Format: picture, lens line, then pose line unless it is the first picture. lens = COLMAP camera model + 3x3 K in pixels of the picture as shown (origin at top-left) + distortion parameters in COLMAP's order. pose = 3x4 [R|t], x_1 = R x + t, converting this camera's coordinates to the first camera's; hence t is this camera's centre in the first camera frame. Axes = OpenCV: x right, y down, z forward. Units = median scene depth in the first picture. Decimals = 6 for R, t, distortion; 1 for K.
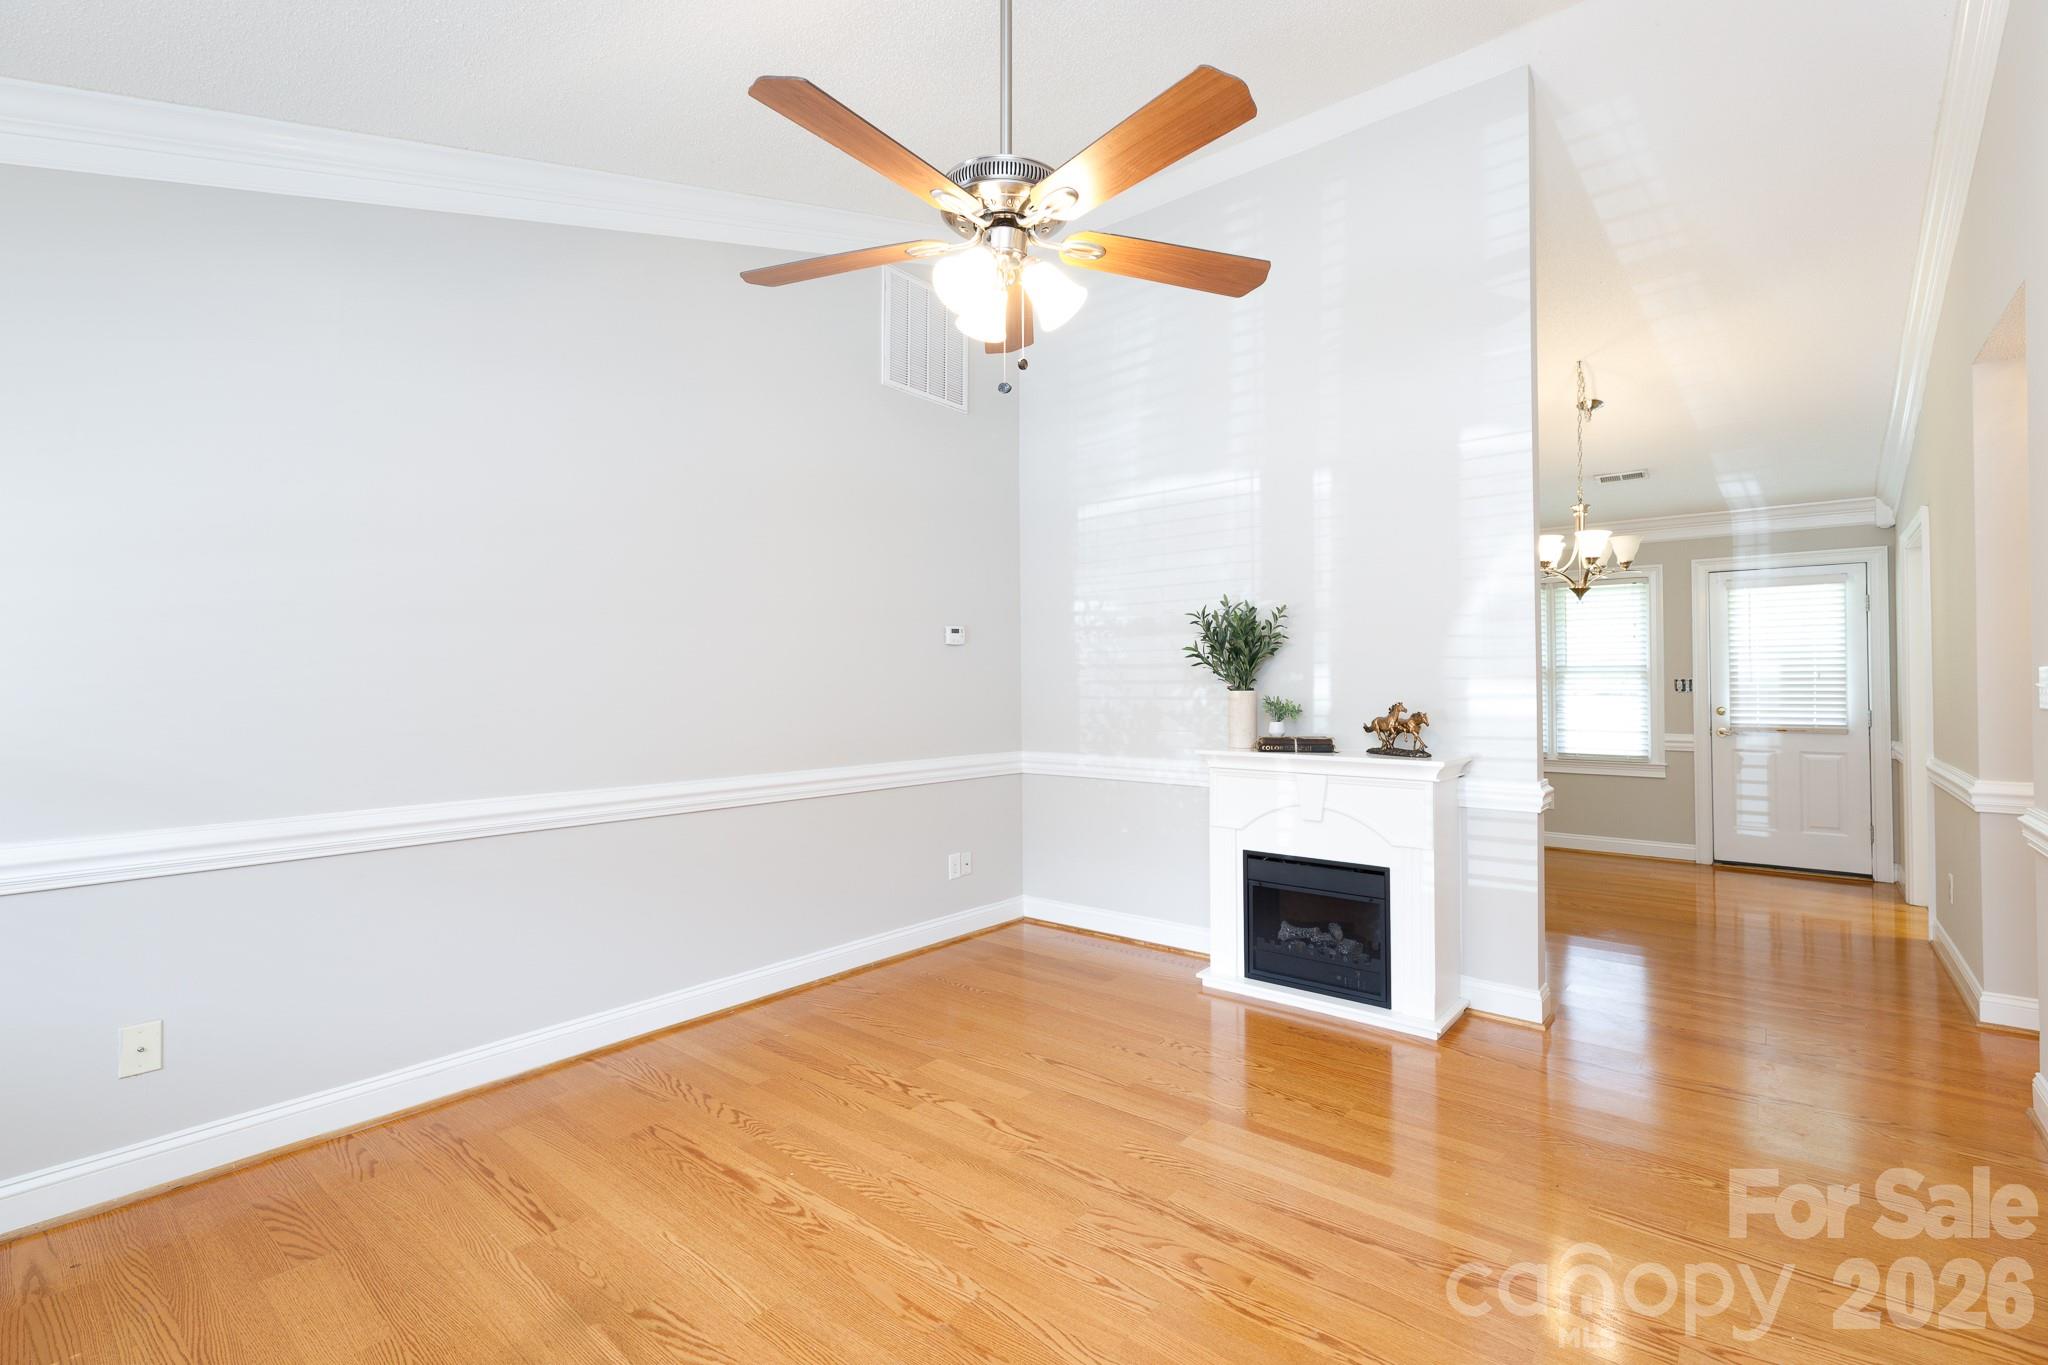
lens RADIAL K [[913.1, 0, 1025.7], [0, 913.1, 666.0], [0, 0, 1]] dist [0.001033, 0.000141]
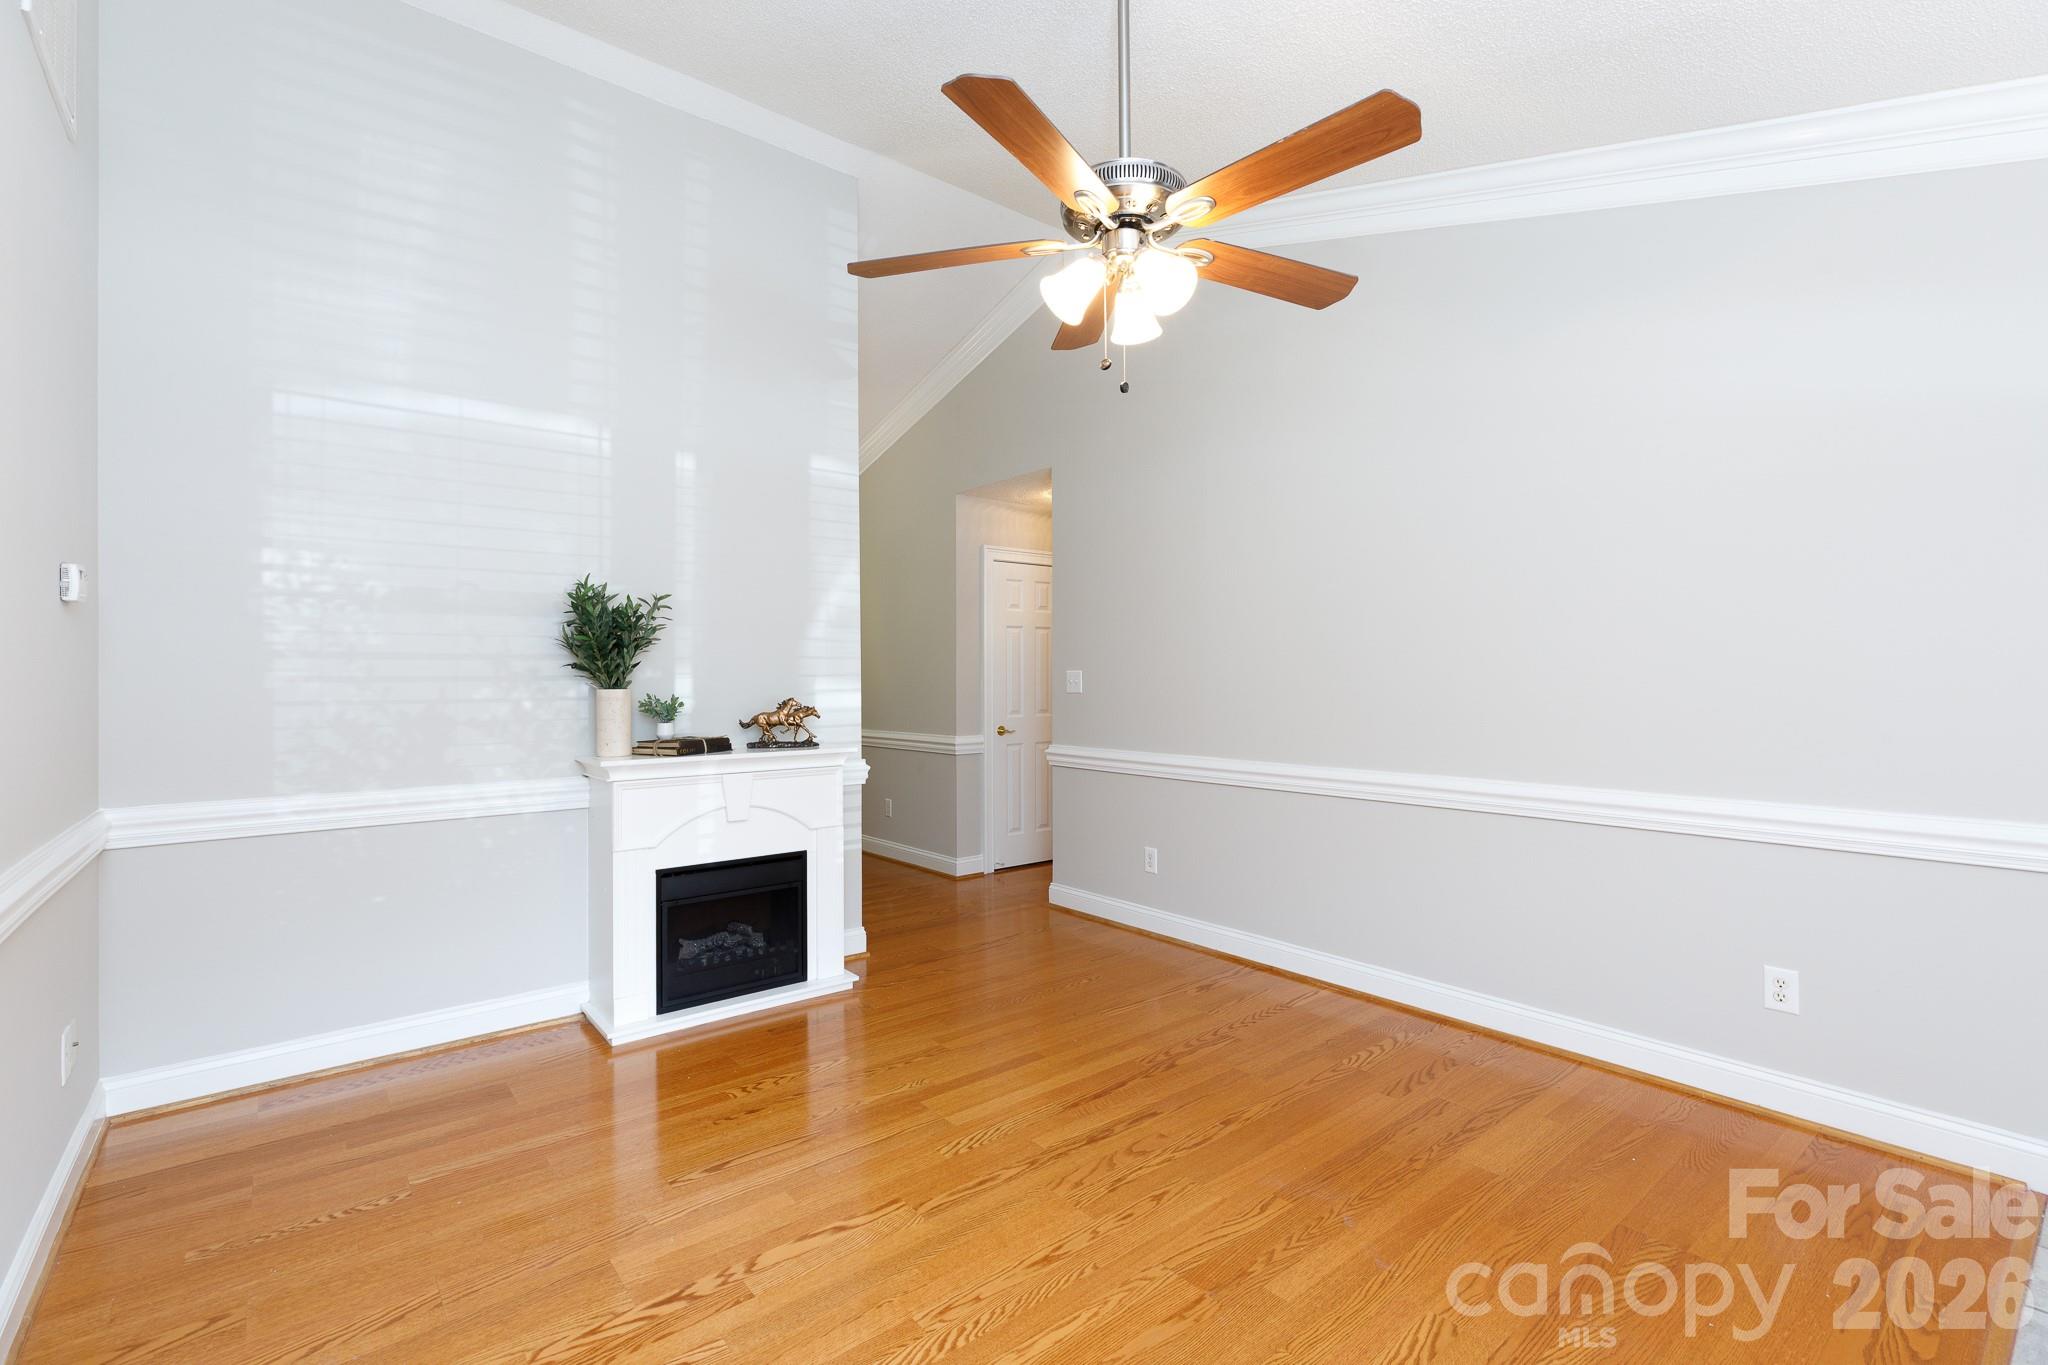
lens RADIAL K [[913.1, 0, 1025.7], [0, 913.1, 666.0], [0, 0, 1]] dist [0.001033, 0.000141]
pose [[0.198835, 0.014852, 0.979920, -0.629288], [-0.013965, 0.999827, -0.012320, 0.012722], [-0.979934, -0.011235, 0.199008, 0.545976]]
